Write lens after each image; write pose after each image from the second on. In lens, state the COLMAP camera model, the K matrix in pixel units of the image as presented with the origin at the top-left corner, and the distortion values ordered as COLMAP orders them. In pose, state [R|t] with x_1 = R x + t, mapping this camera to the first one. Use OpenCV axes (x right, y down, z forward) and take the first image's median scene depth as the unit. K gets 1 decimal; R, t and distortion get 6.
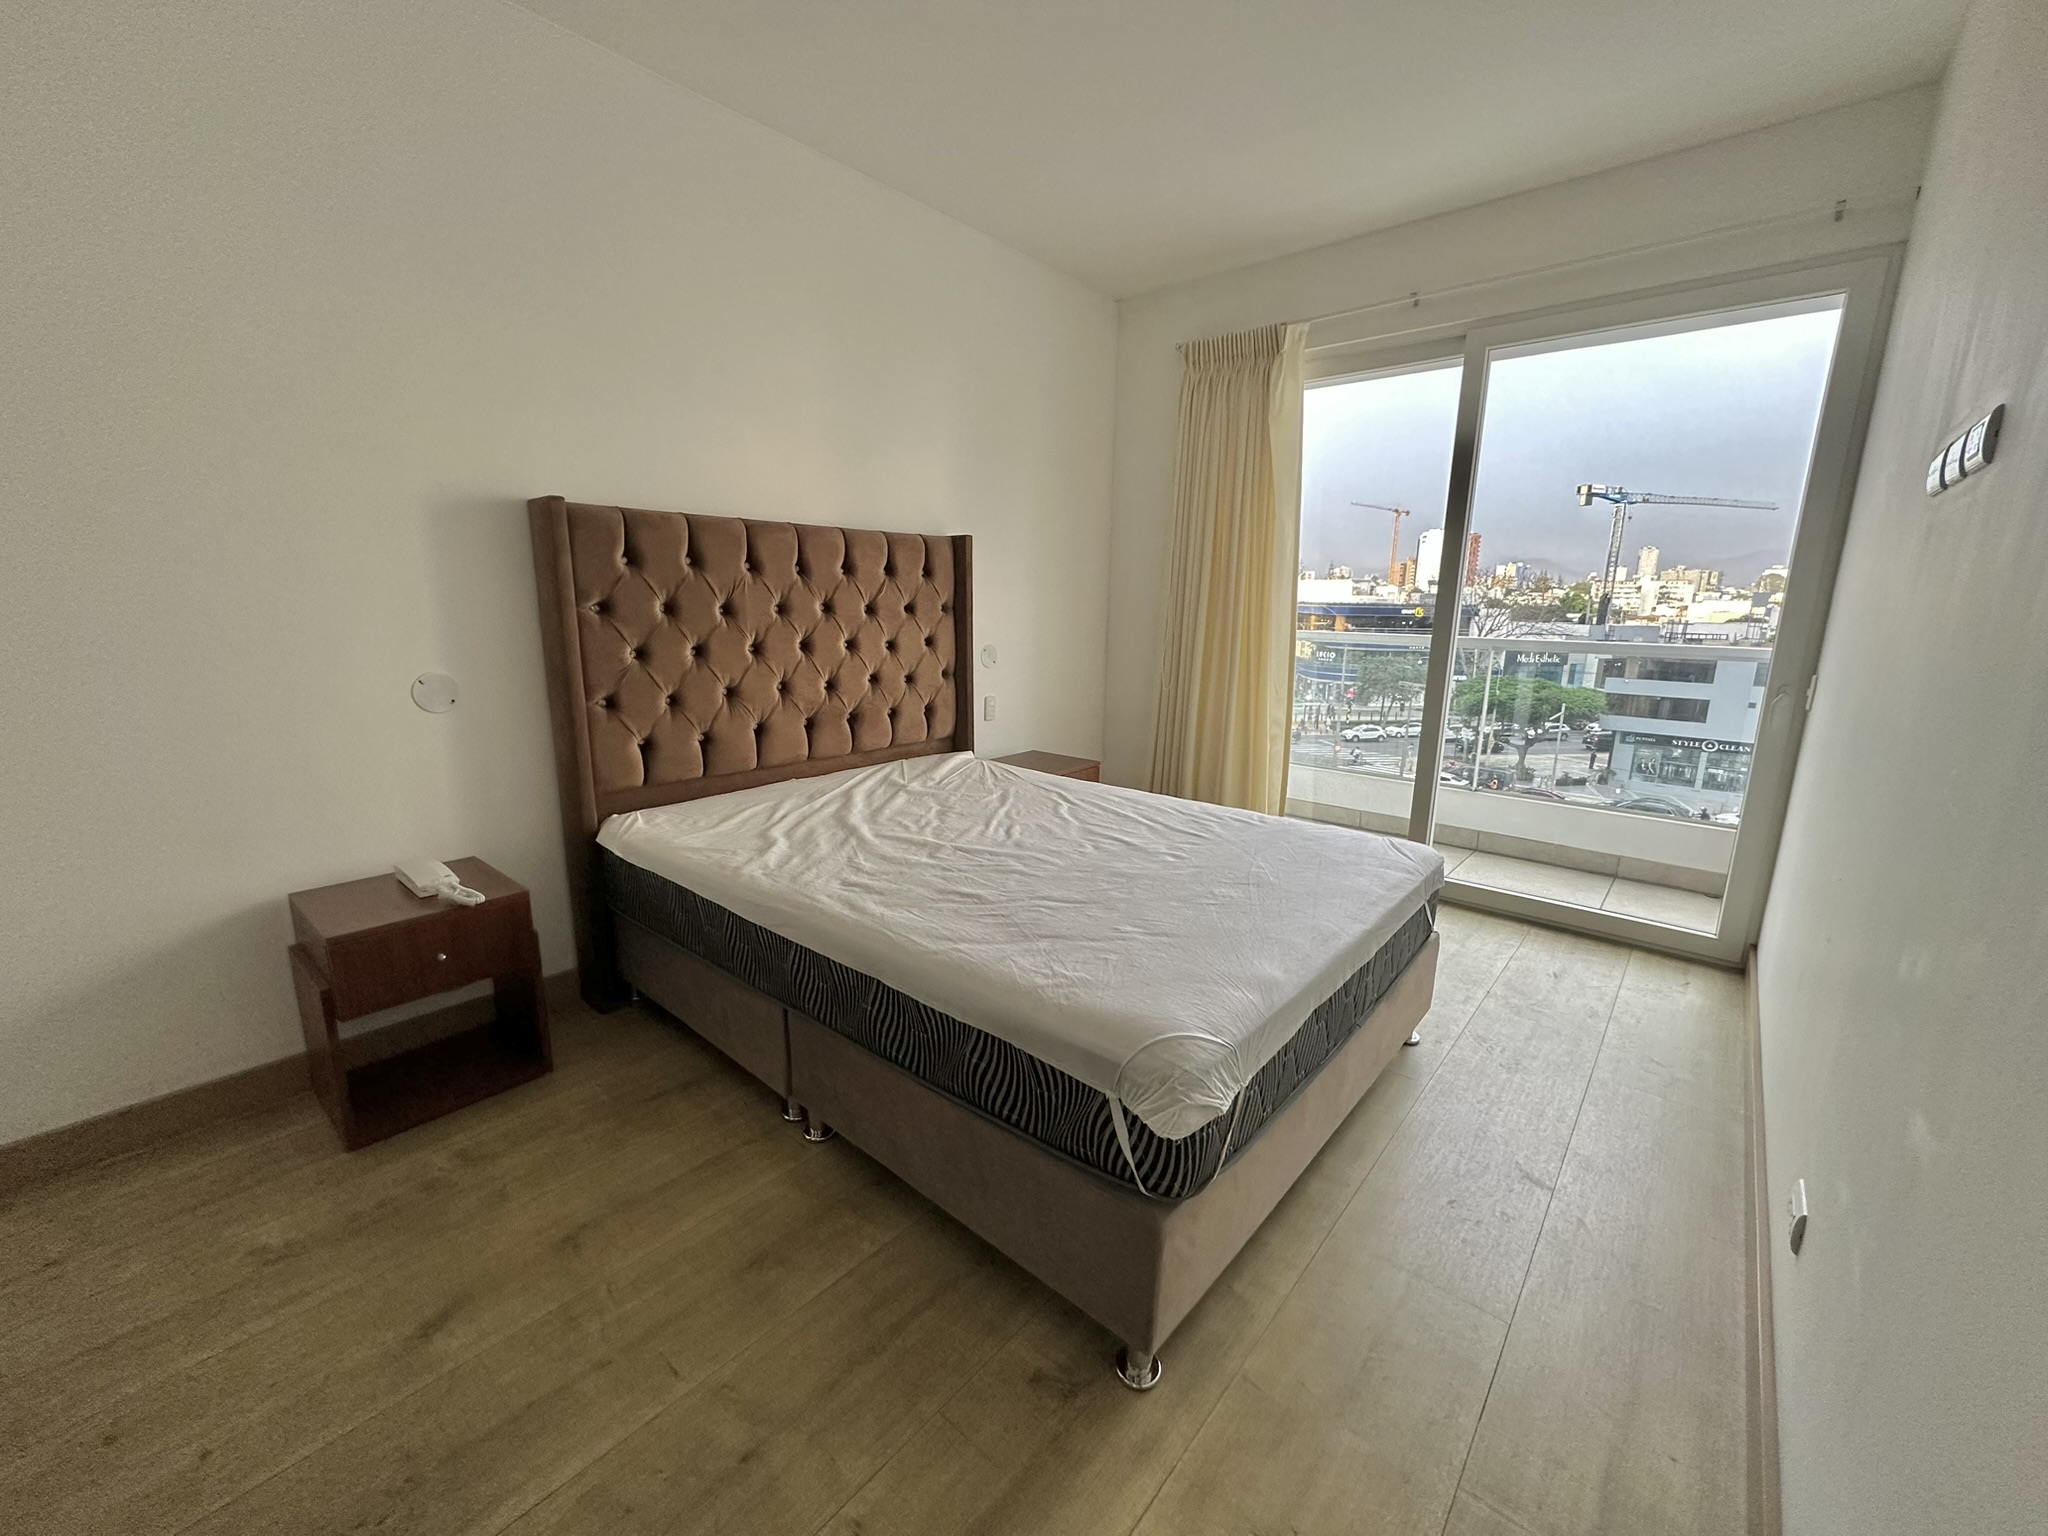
lens RADIAL K [[813.9, 0, 1016.2], [0, 813.9, 762.6], [0, 0, 1]] dist [0.000067, 0.000306]
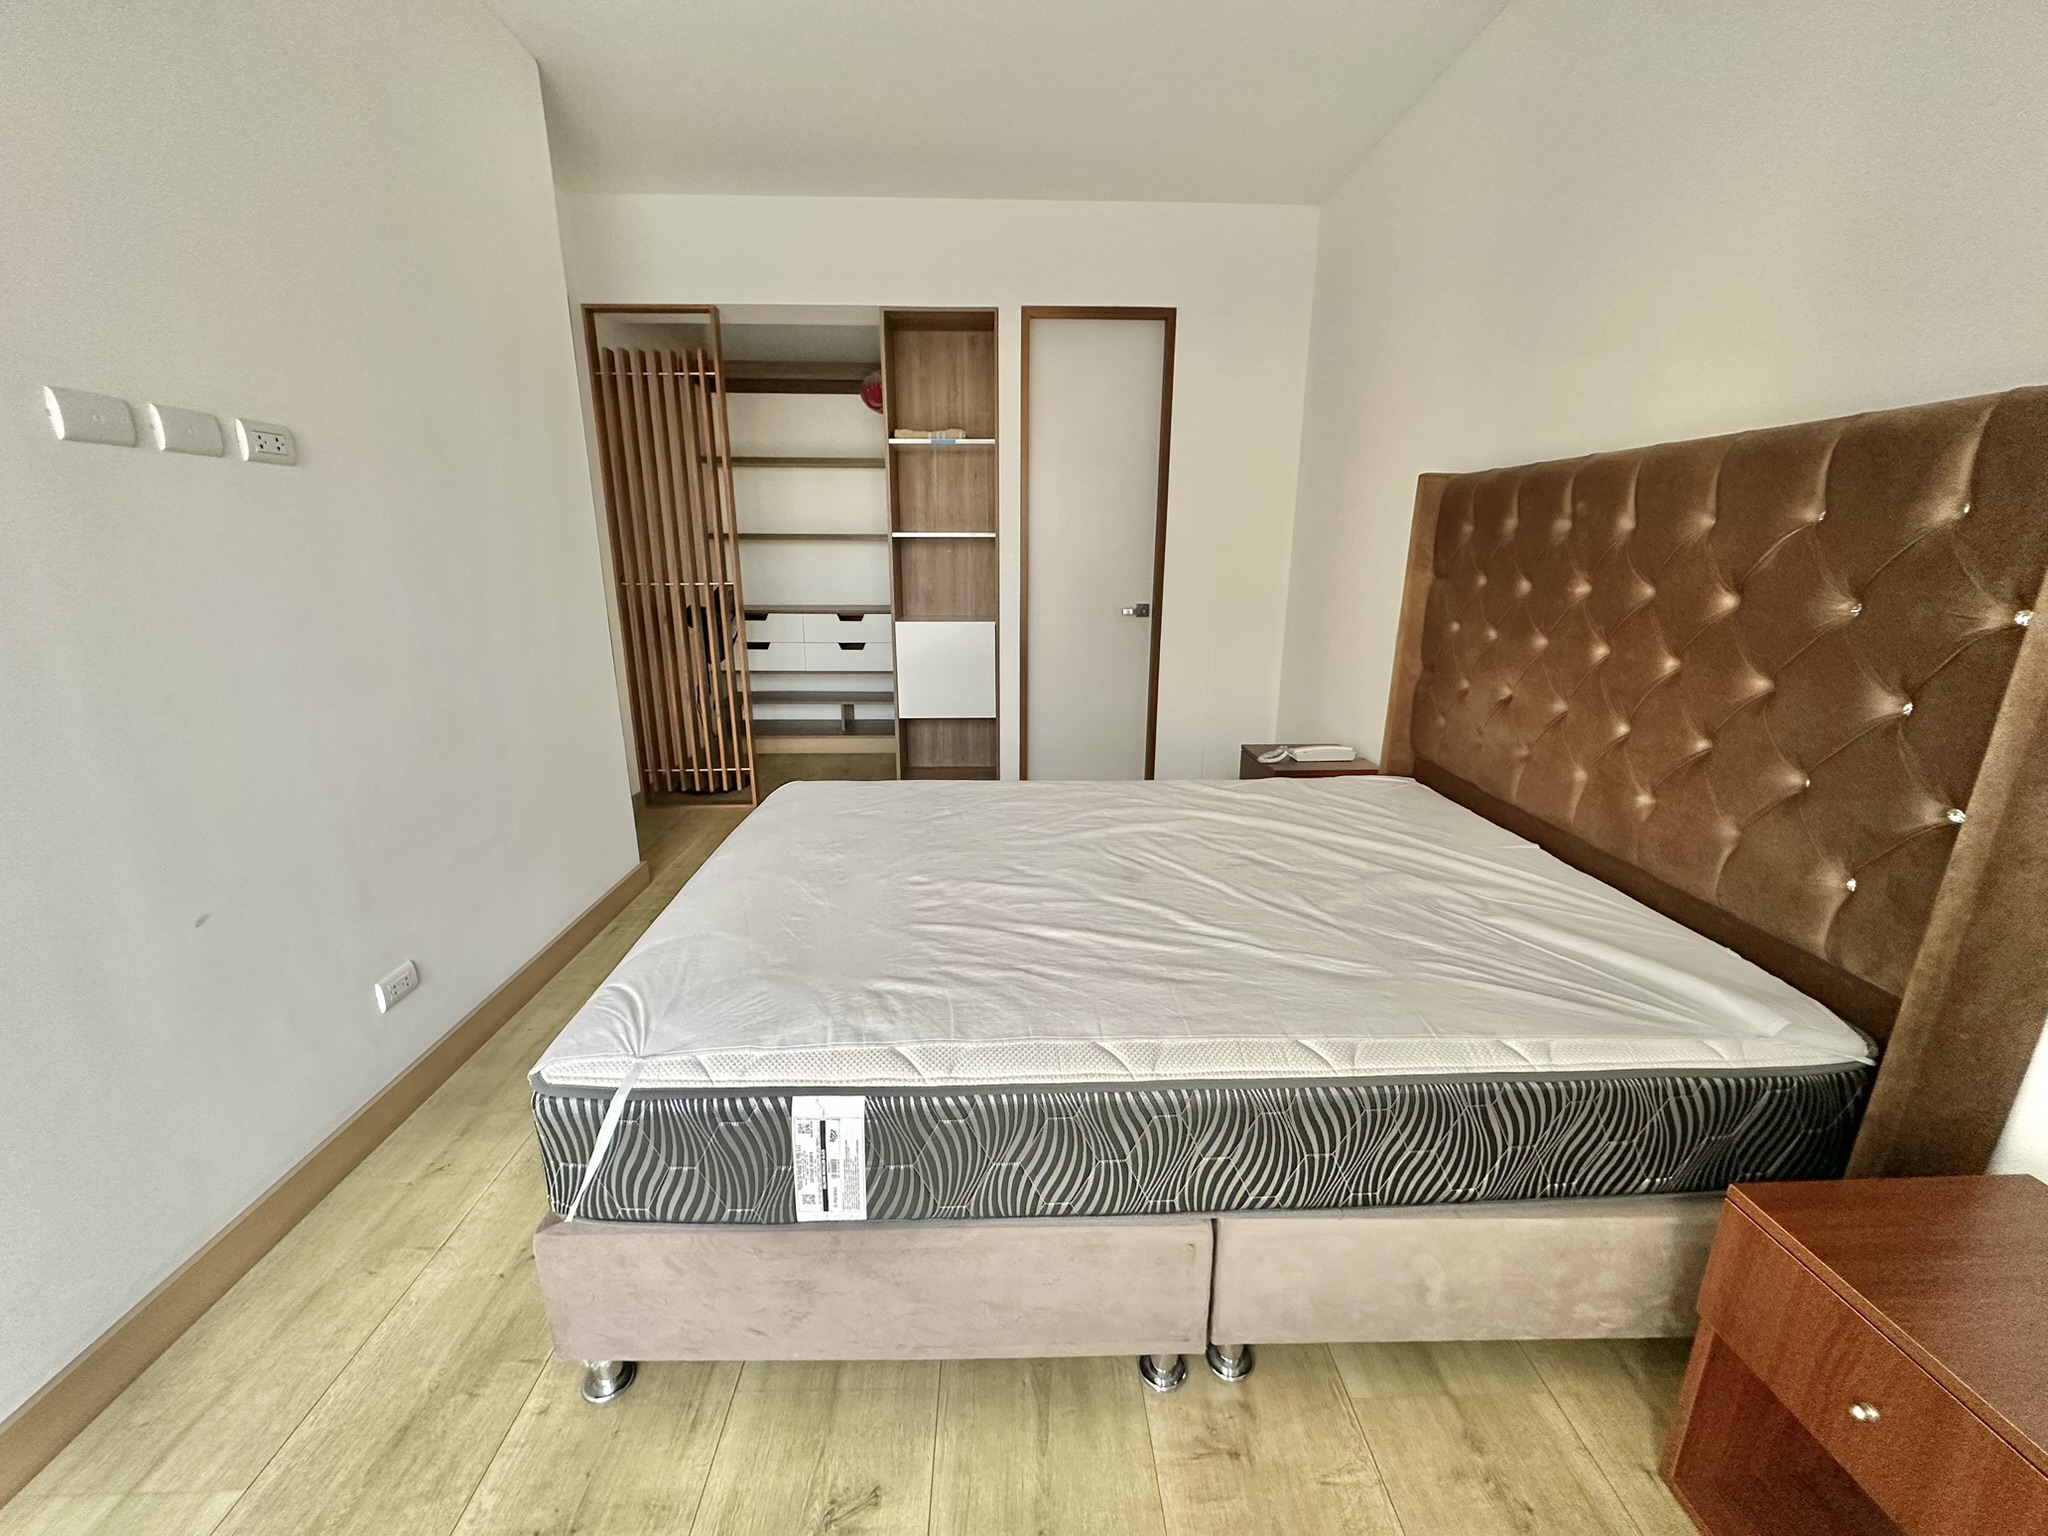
lens RADIAL K [[813.9, 0, 1018.2], [0, 813.9, 778.2], [0, 0, 1]] dist [0.000067, 0.000306]
pose [[-0.739312, 0.158701, -0.654395, 0.282487], [-0.149618, 0.908820, 0.389437, -0.136161], [0.656531, 0.385824, -0.648157, 0.693033]]
